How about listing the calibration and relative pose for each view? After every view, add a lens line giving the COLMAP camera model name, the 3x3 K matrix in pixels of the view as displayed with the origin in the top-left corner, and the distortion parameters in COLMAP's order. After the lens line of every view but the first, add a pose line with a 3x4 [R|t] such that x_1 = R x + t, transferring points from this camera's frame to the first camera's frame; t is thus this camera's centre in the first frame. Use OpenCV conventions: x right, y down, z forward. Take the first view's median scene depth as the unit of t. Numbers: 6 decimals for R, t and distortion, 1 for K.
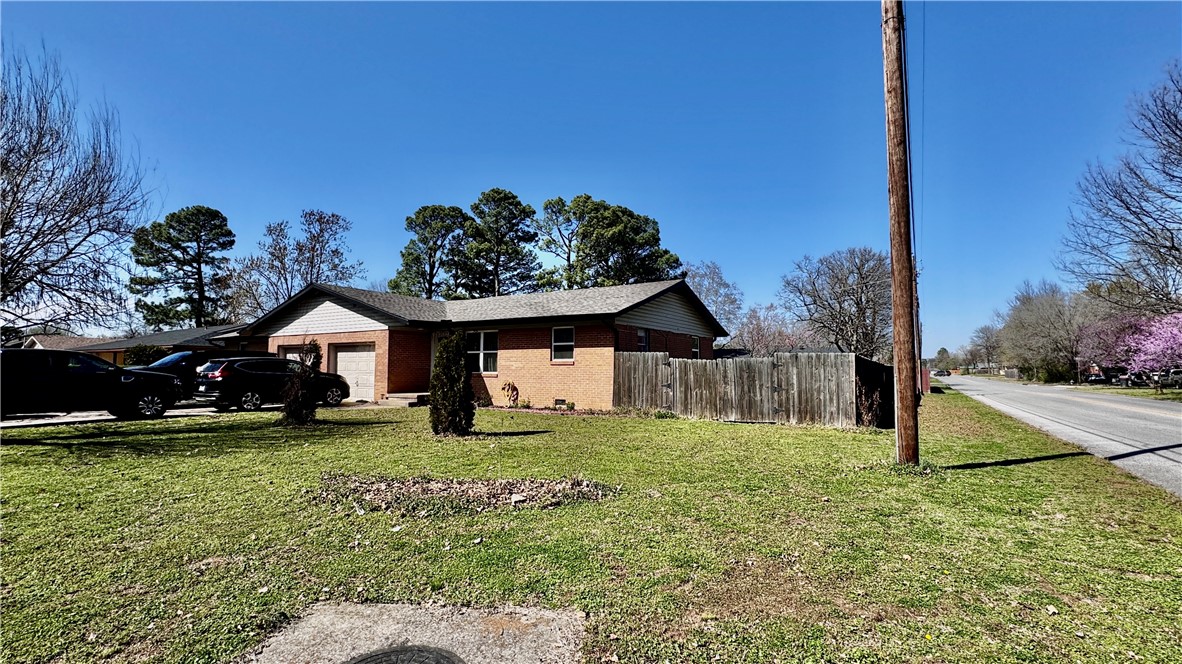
lens RADIAL K [[538.7, 0, 591.0], [0, 538.7, 332.0], [0, 0, 1]] dist [0.001032, 0.000029]
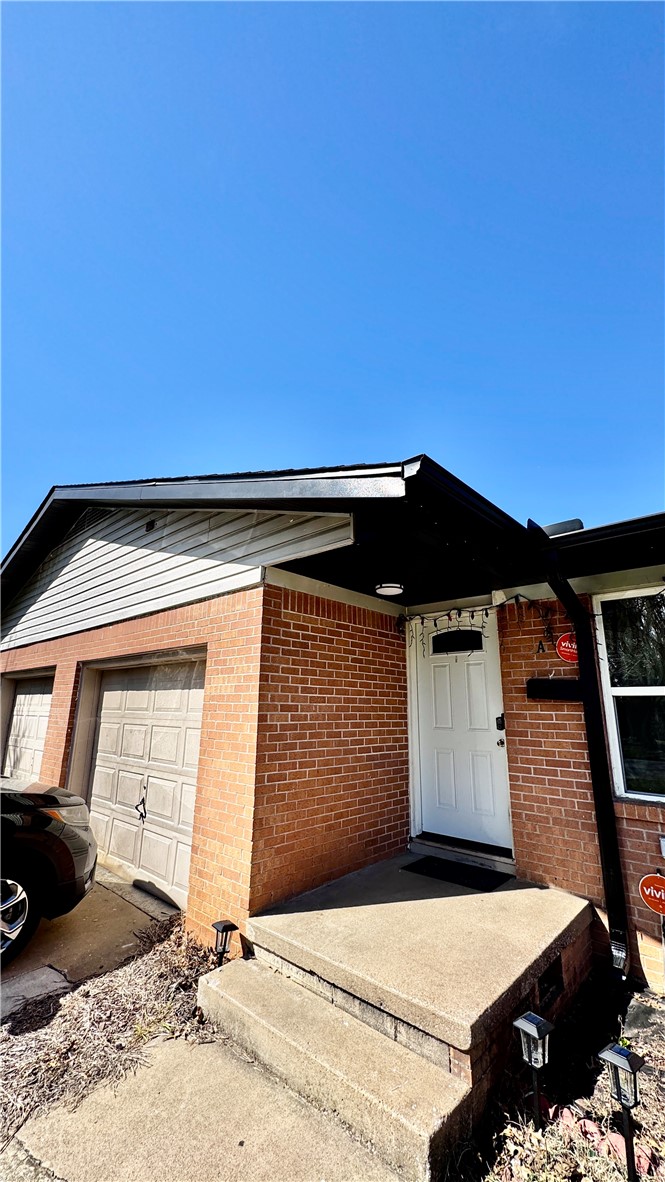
lens RADIAL K [[471.6, 0, 332.5], [0, 471.6, 591.0], [0, 0, 1]] dist [-0.003272, 0.000858]
pose [[0.984100, -0.033466, -0.174435, -0.318183], [0.002816, 0.984905, -0.173071, 0.031610], [0.177594, 0.169827, 0.969339, 0.829029]]
